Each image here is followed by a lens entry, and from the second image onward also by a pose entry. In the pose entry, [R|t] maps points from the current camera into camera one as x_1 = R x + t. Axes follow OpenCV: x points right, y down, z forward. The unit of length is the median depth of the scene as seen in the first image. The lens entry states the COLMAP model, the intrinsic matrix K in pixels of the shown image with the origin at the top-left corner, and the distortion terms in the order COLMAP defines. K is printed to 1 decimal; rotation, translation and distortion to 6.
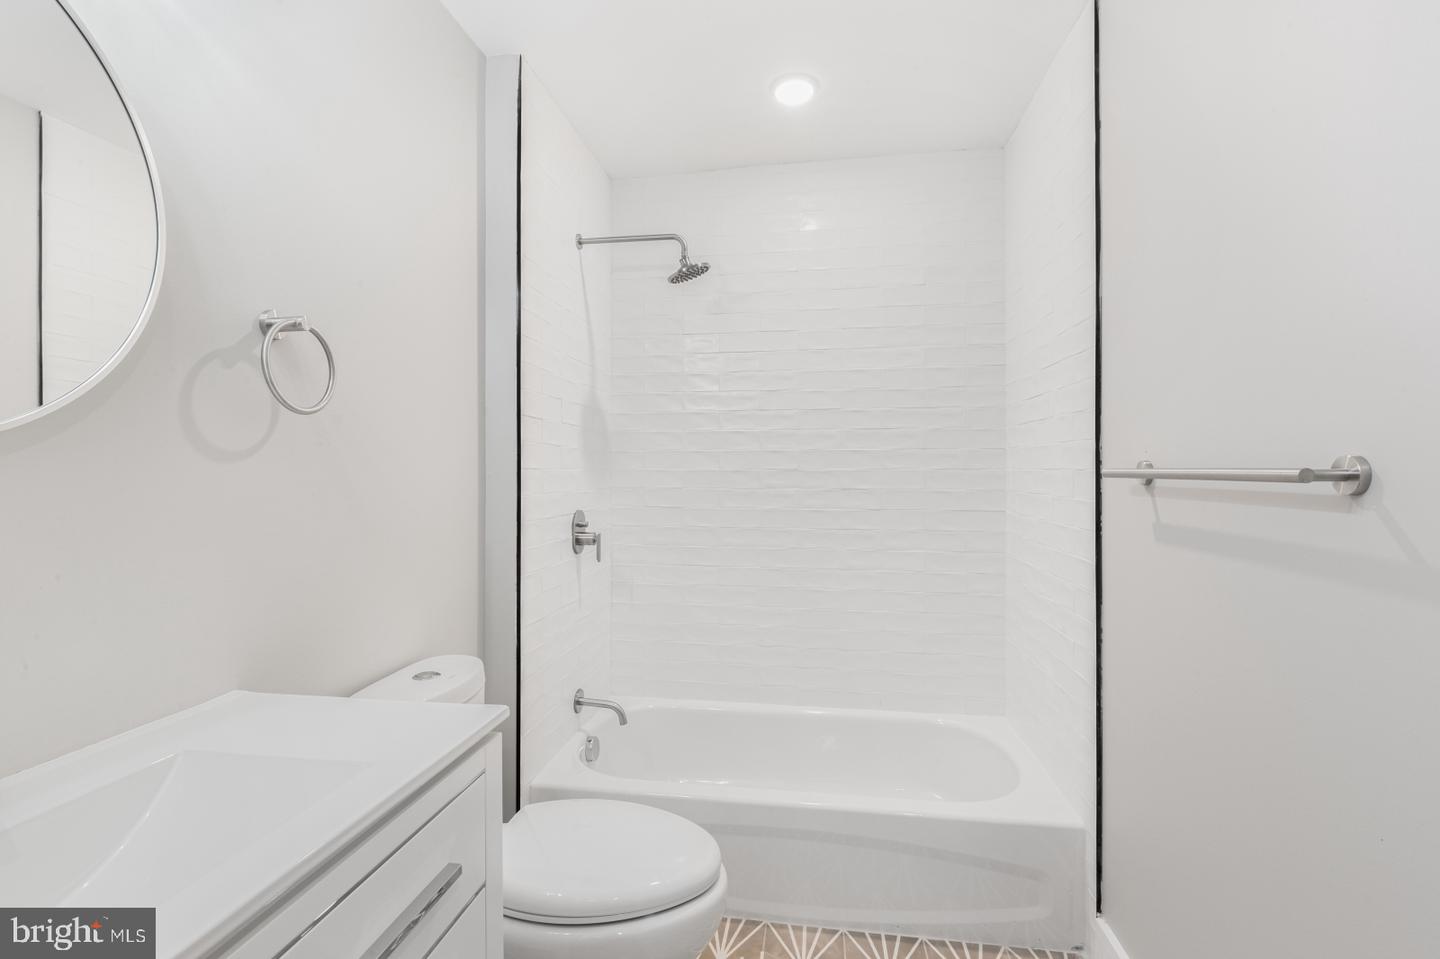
lens RADIAL K [[687.2, 0, 714.6], [0, 687.2, 449.0], [0, 0, 1]] dist [-0.001101, -0.000610]
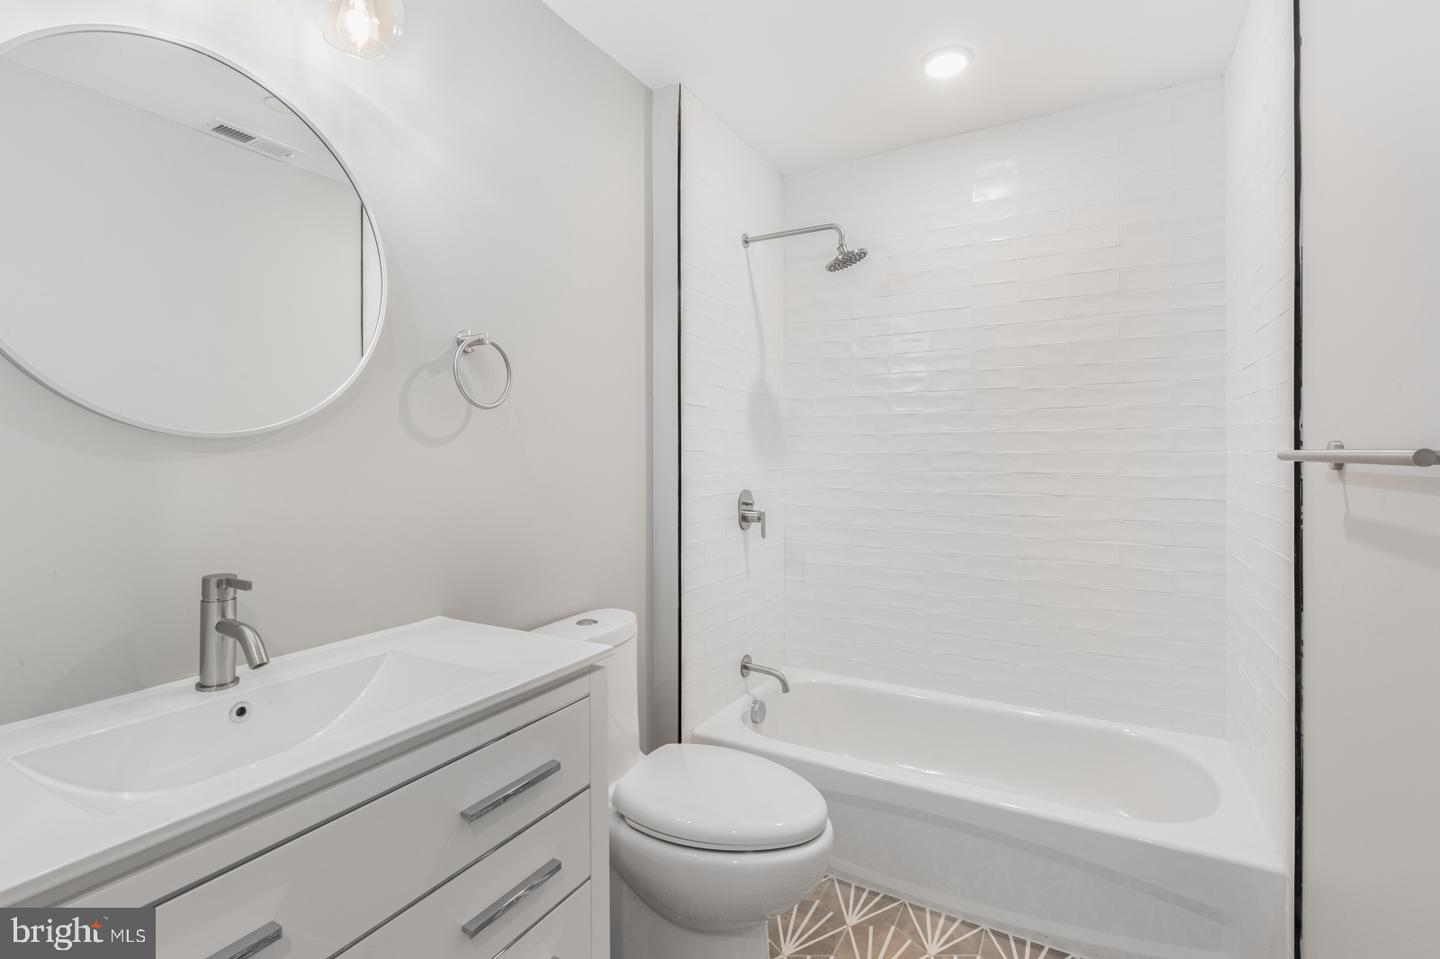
lens RADIAL K [[687.4, 0, 702.4], [0, 687.4, 432.8], [0, 0, 1]] dist [0.000224, -0.000383]
pose [[0.934832, -0.010138, -0.354946, 0.160185], [0.010429, 0.999945, -0.001091, 0.000243], [0.354938, -0.002682, 0.934886, -0.044918]]
